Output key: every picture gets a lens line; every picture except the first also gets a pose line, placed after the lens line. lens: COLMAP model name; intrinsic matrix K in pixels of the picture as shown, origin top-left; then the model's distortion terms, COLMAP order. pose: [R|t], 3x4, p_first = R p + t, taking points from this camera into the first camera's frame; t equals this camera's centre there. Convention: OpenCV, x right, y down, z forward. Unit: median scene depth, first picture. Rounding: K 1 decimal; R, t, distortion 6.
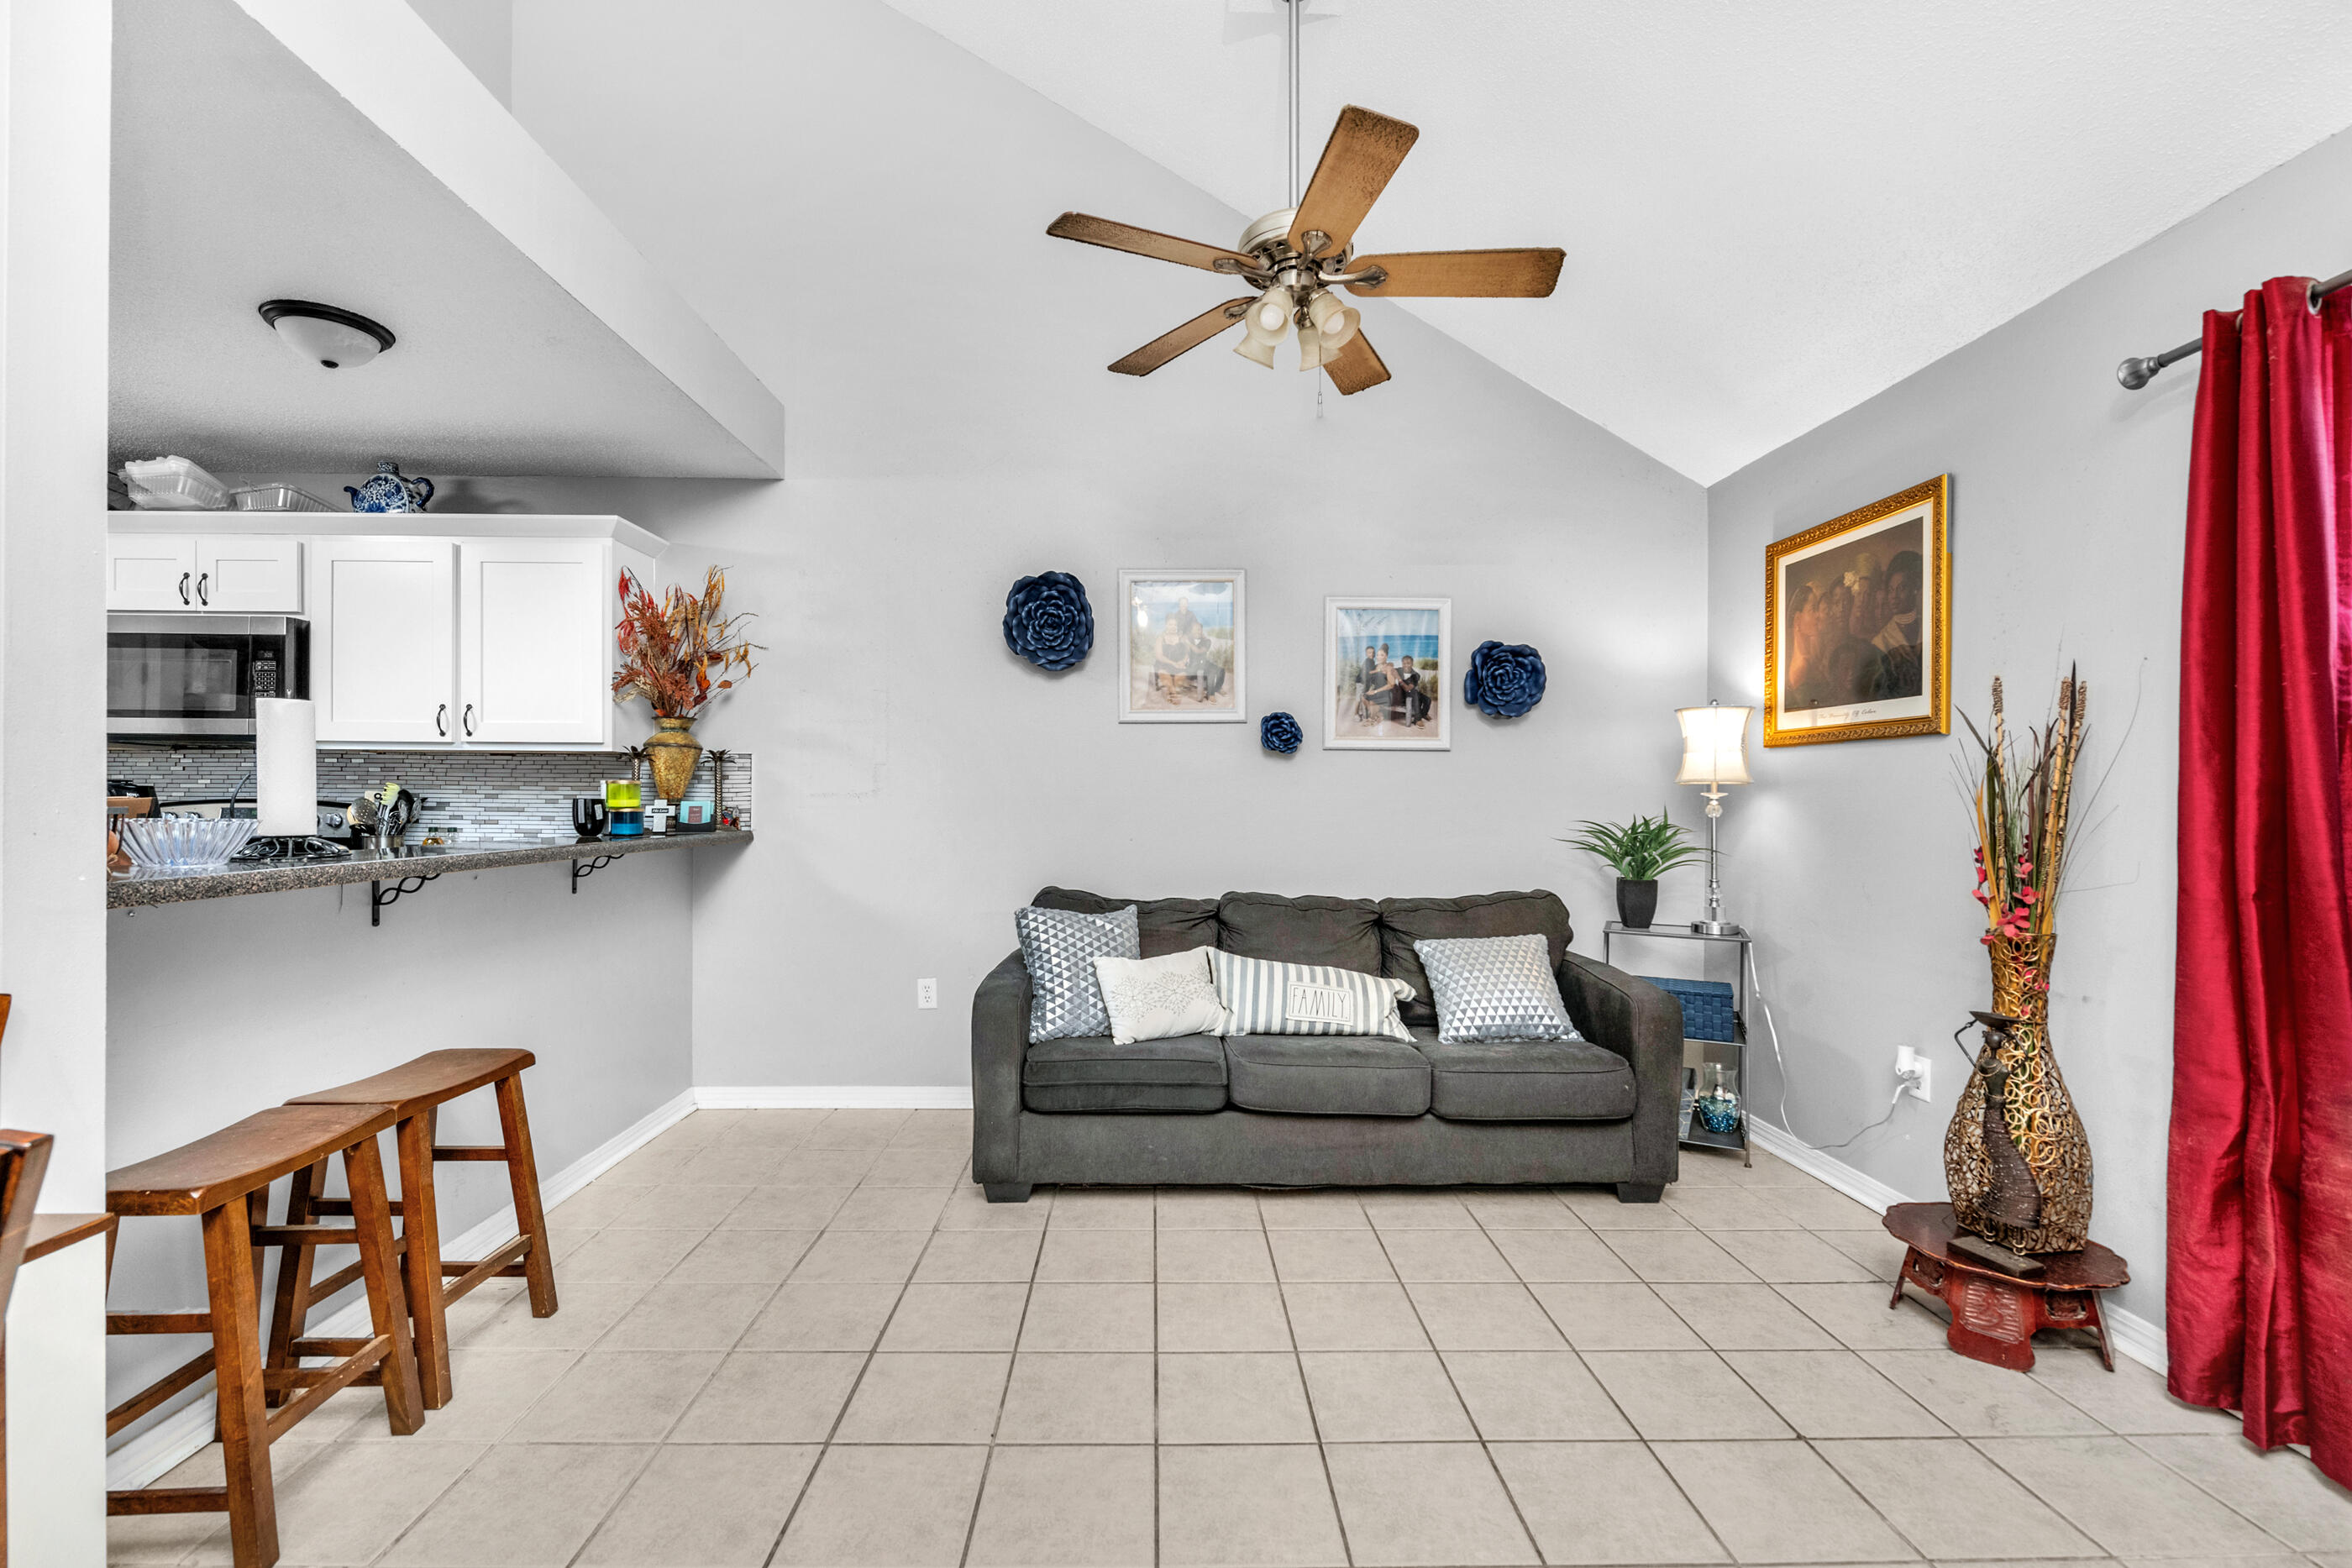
lens RADIAL K [[995.0, 0, 1143.4], [0, 995.0, 810.1], [0, 0, 1]] dist [-0.003166, -0.002694]
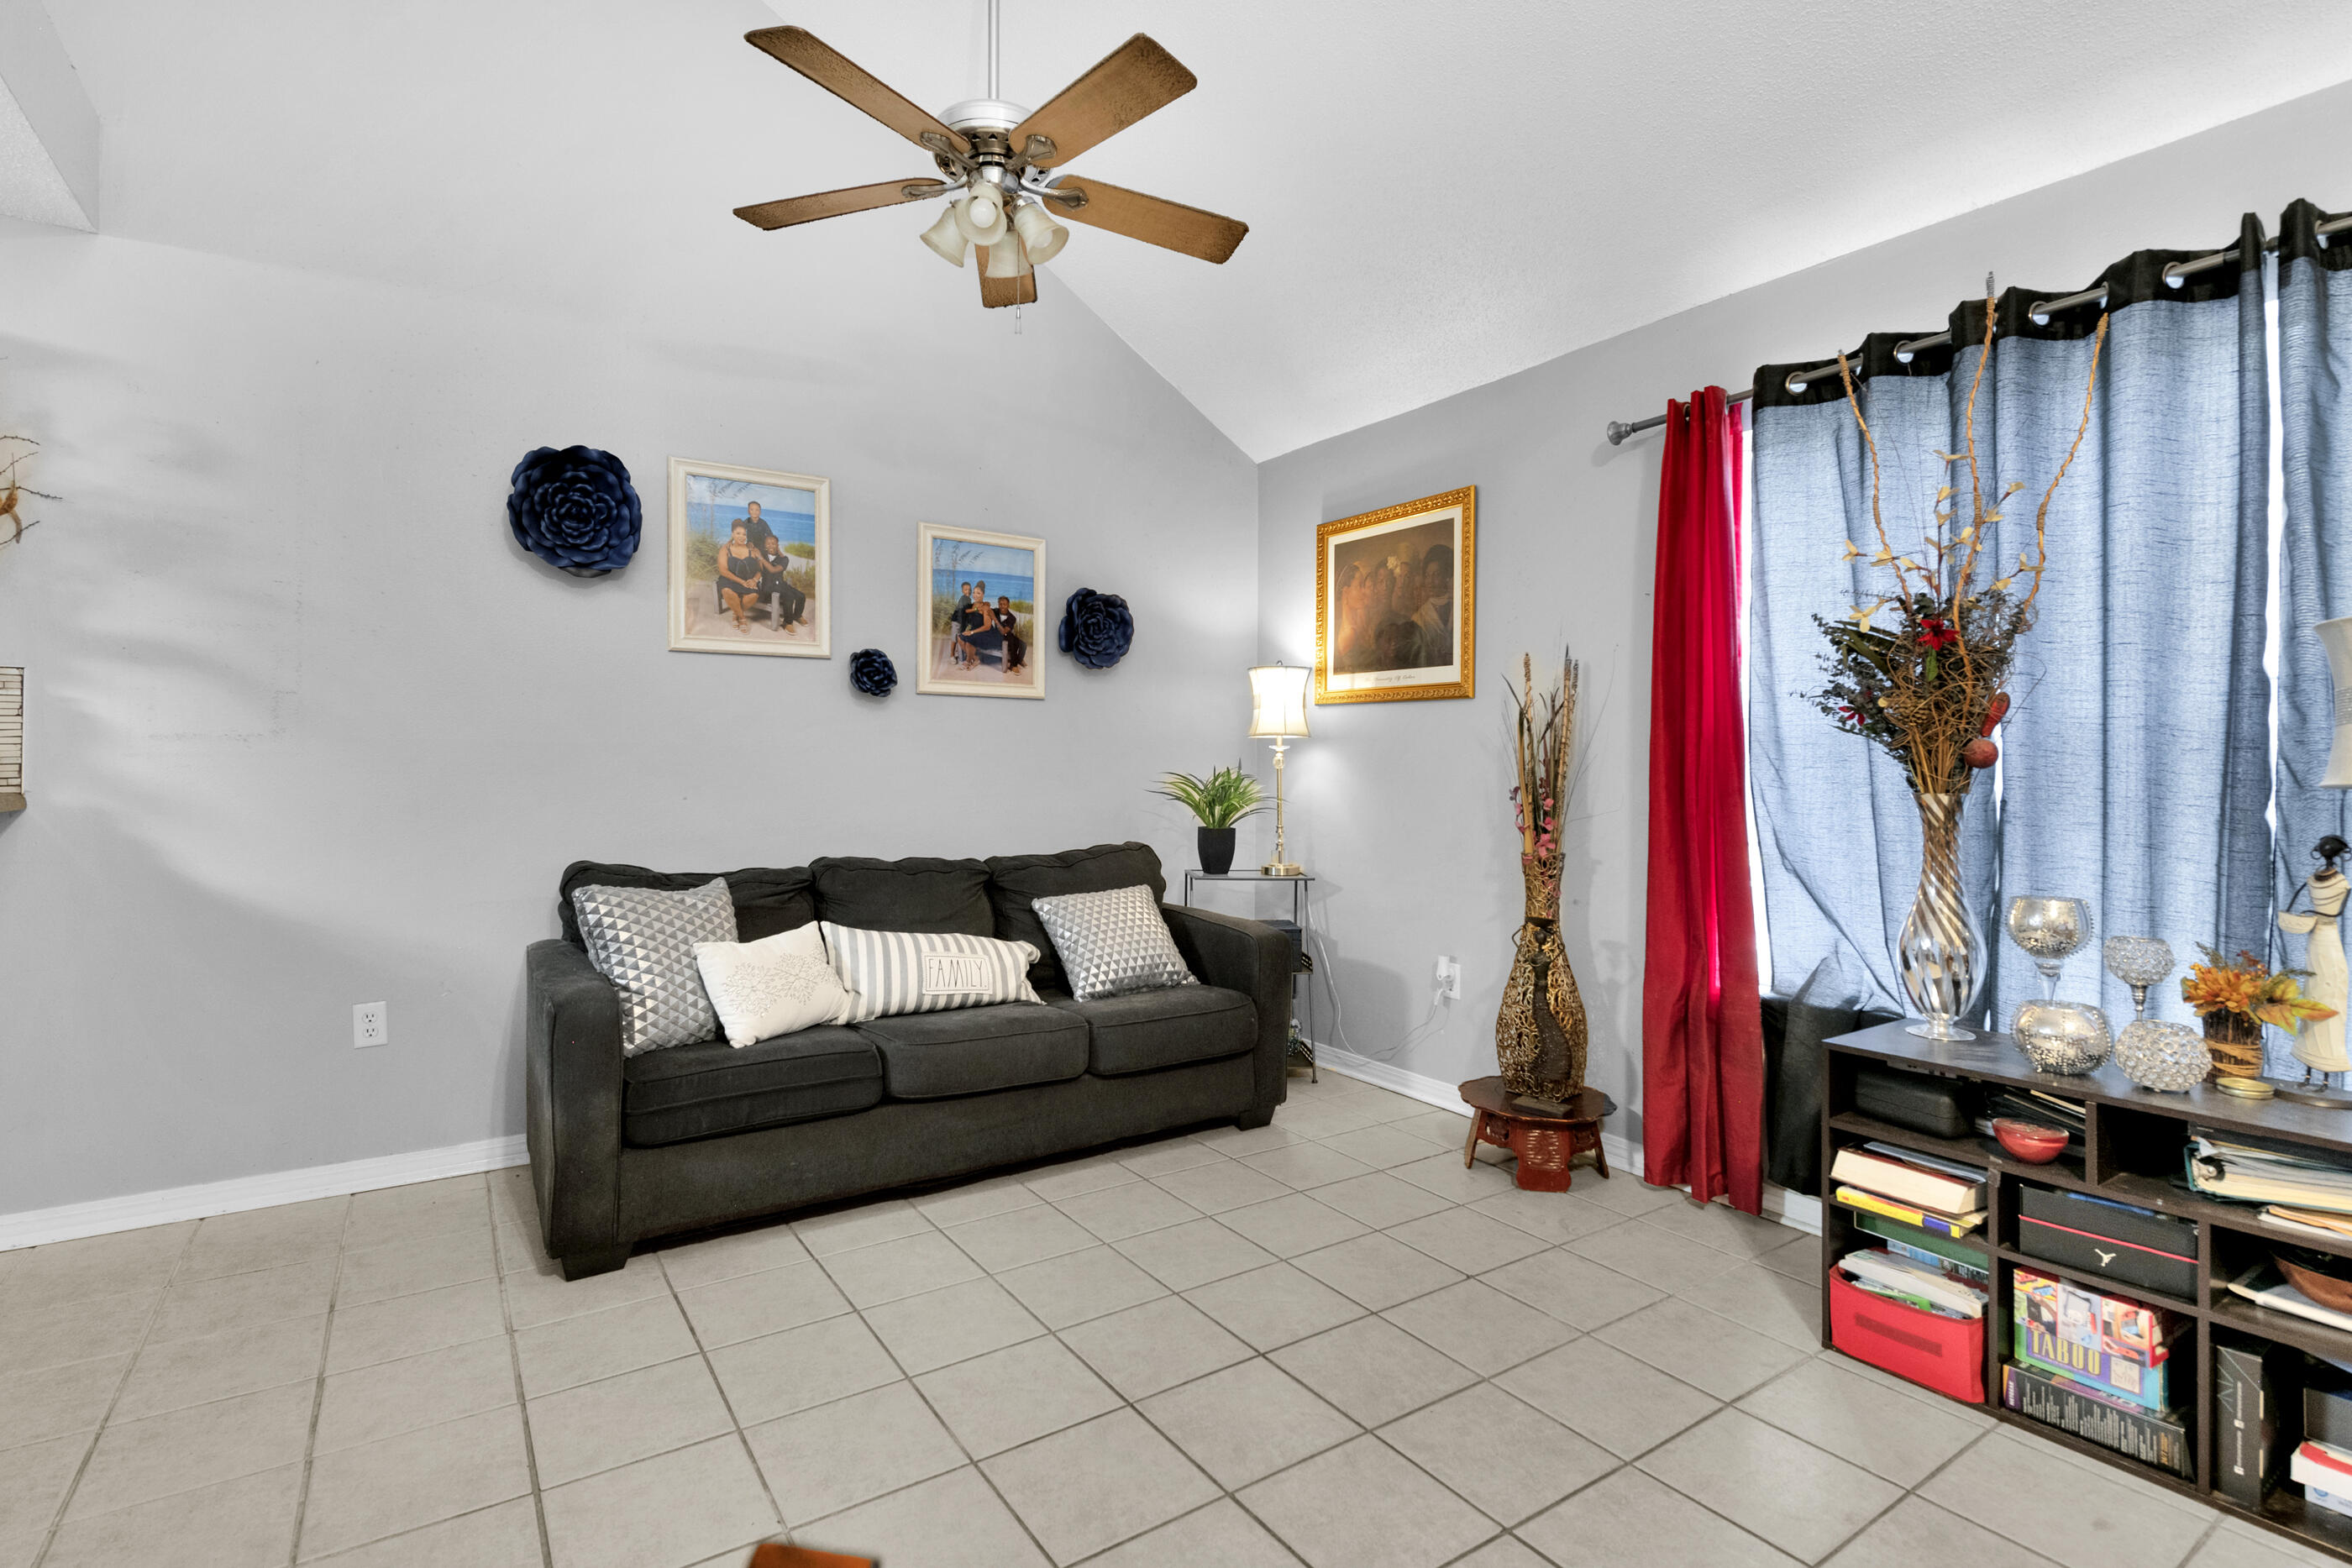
lens RADIAL K [[1140.4, 0, 1172.2], [0, 1140.4, 771.1], [0, 0, 1]] dist [-0.001555, -0.002241]
pose [[0.830183, -0.002030, 0.557487, -0.243558], [0.003134, 0.999995, -0.001025, 0.012364], [-0.557482, 0.002598, 0.830185, 0.031239]]
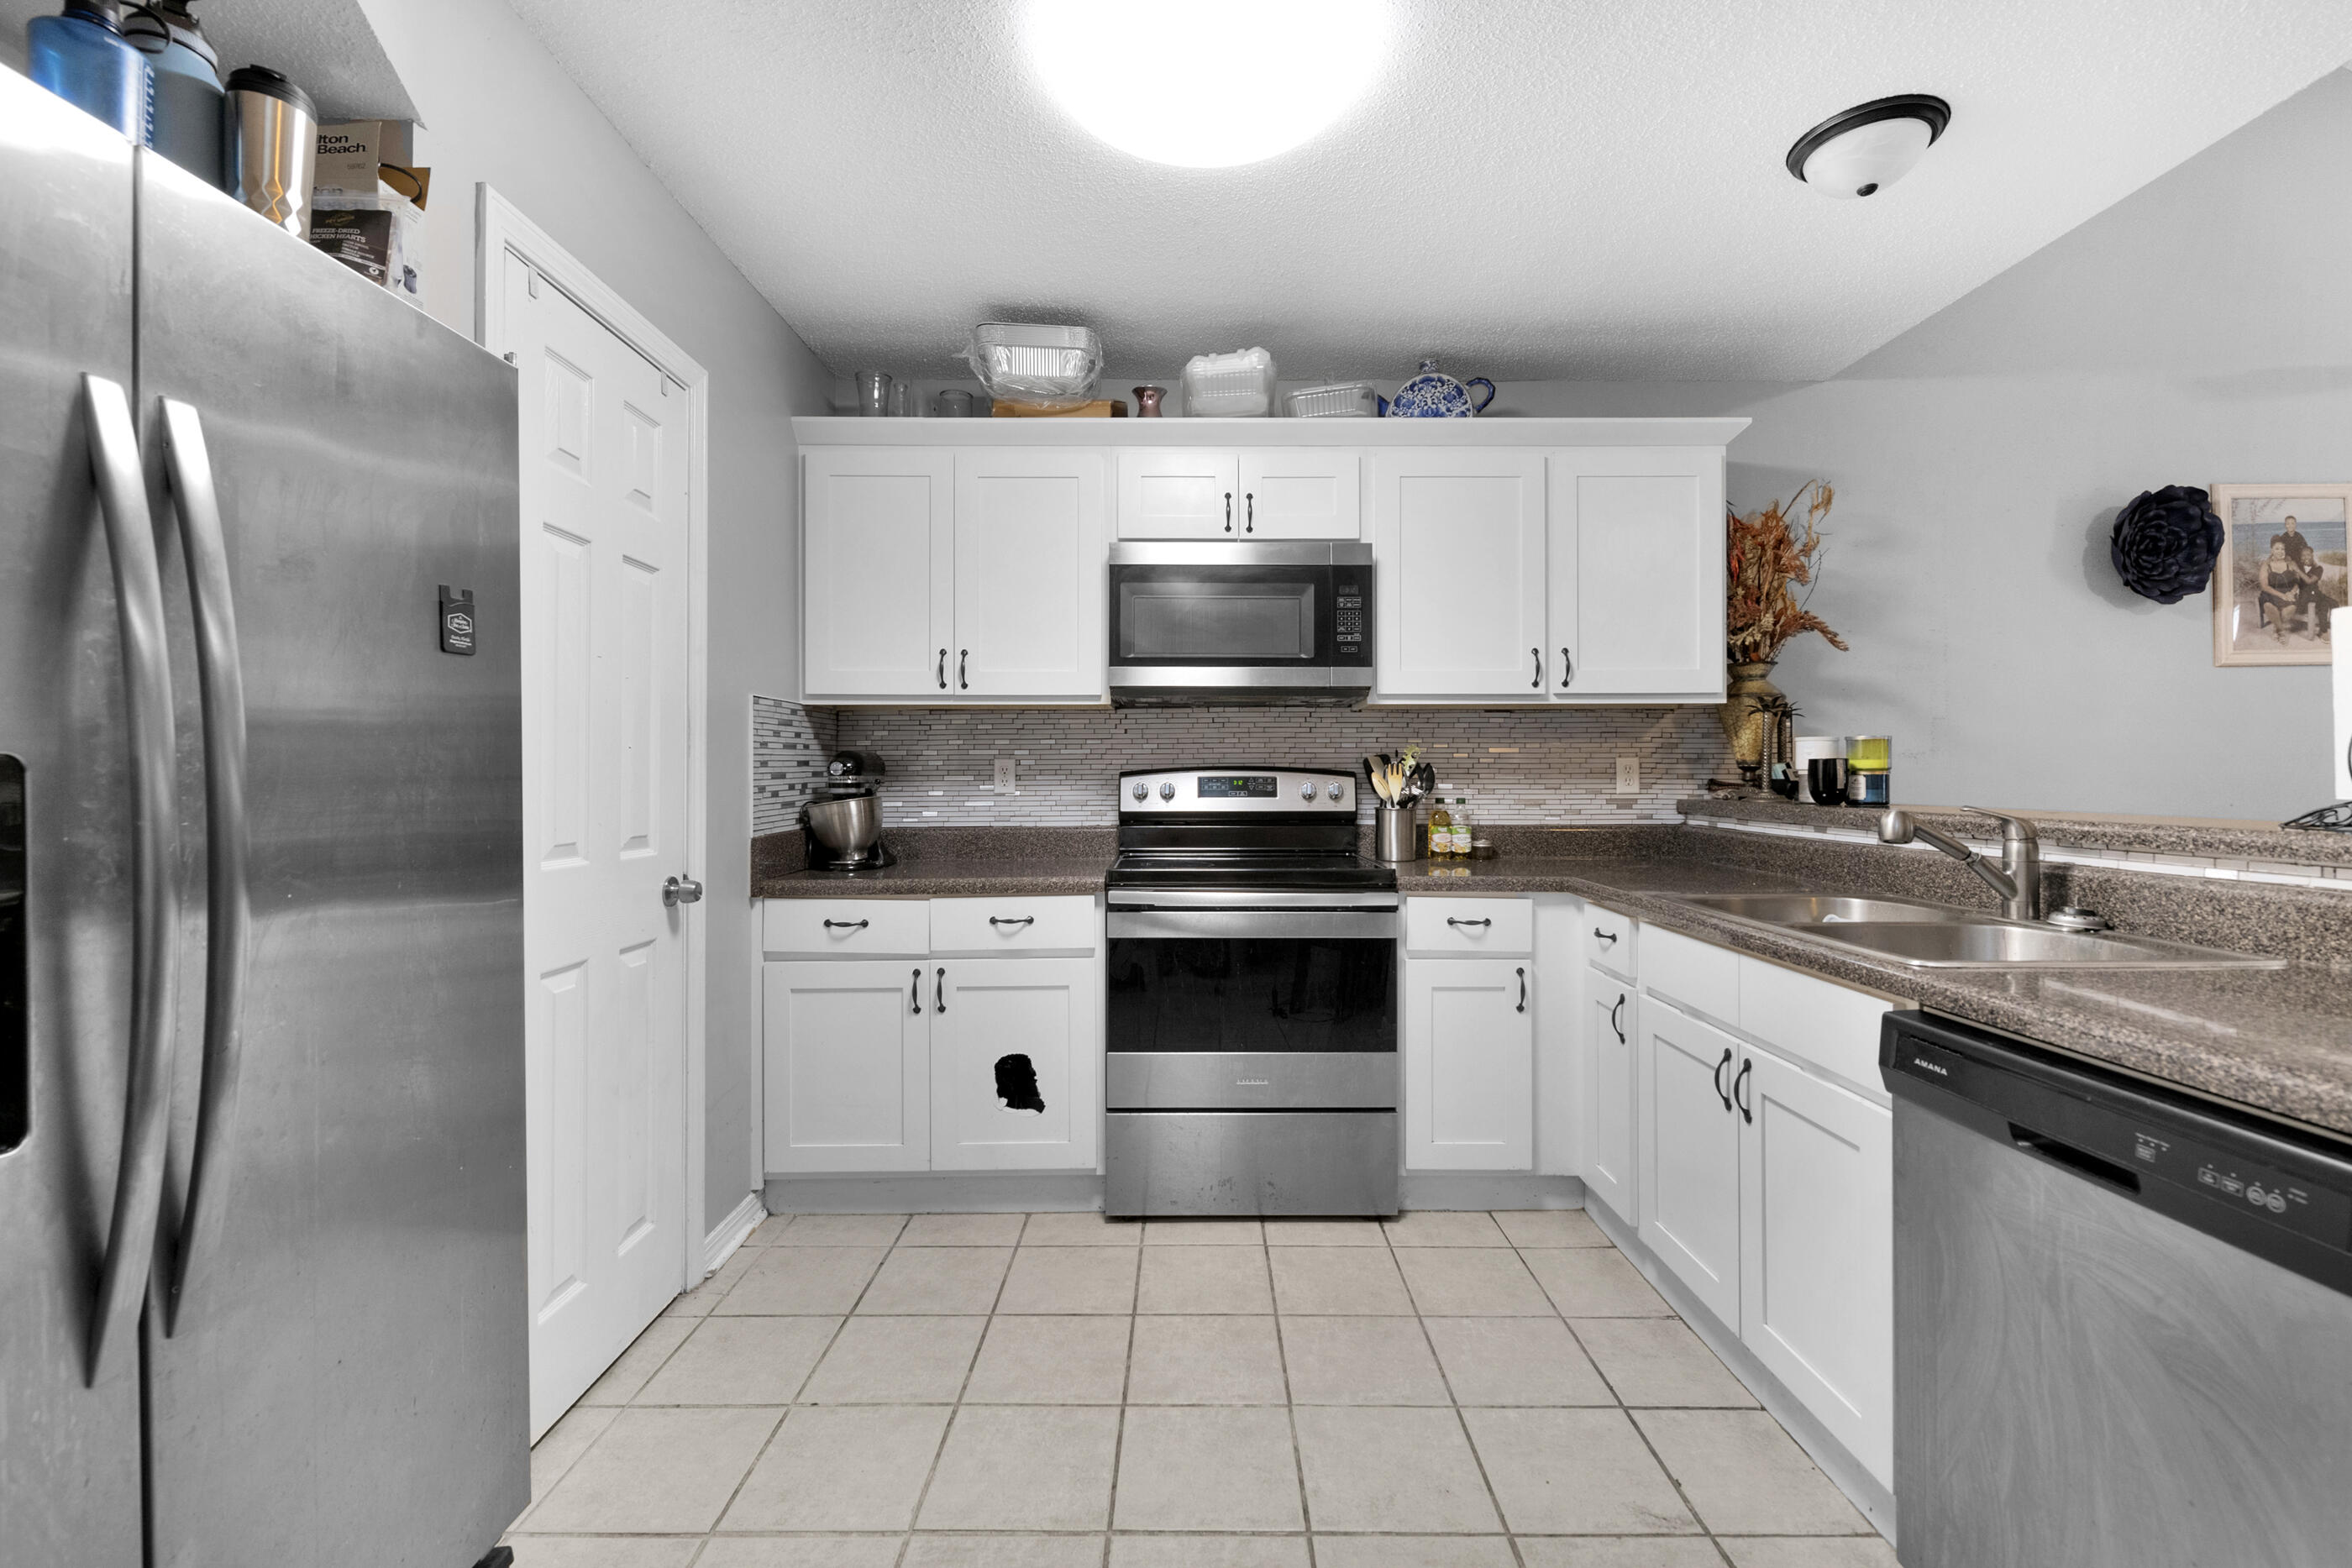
lens RADIAL K [[967.8, 0, 1173.7], [0, 967.8, 790.1], [0, 0, 1]] dist [0.001324, -0.002688]
pose [[0.999841, -0.009935, -0.014785, -1.116900], [0.010051, 0.999919, 0.007833, 0.002108], [0.014706, -0.007981, 0.999860, 0.207215]]
